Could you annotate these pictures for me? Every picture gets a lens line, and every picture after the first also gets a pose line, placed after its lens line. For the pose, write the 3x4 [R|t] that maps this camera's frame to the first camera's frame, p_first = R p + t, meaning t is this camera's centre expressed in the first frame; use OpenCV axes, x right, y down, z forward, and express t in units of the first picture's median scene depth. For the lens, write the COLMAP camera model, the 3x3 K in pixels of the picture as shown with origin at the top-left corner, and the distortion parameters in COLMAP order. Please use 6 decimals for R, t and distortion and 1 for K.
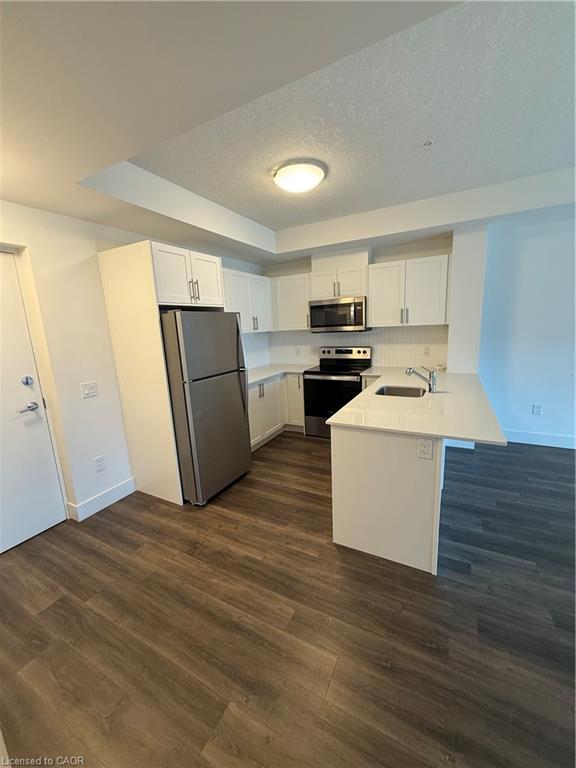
lens RADIAL K [[304.6, 0, 291.9], [0, 304.6, 381.9], [0, 0, 1]] dist [0.000118, -0.000052]
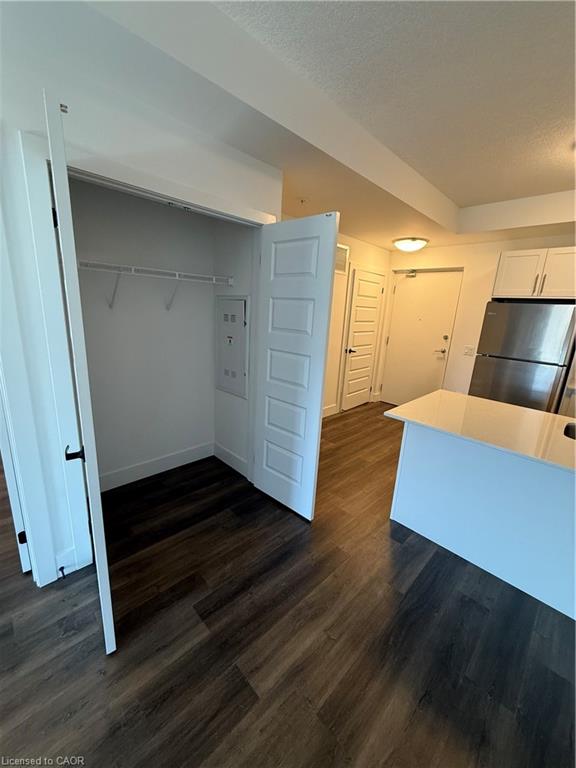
lens RADIAL K [[304.6, 0, 288.1], [0, 304.6, 381.7], [0, 0, 1]] dist [0.000118, -0.000052]
pose [[-0.301617, 0.256590, -0.918253, 1.288099], [-0.216119, 0.919637, 0.327965, -0.161520], [0.928612, 0.297371, -0.221924, 0.580310]]
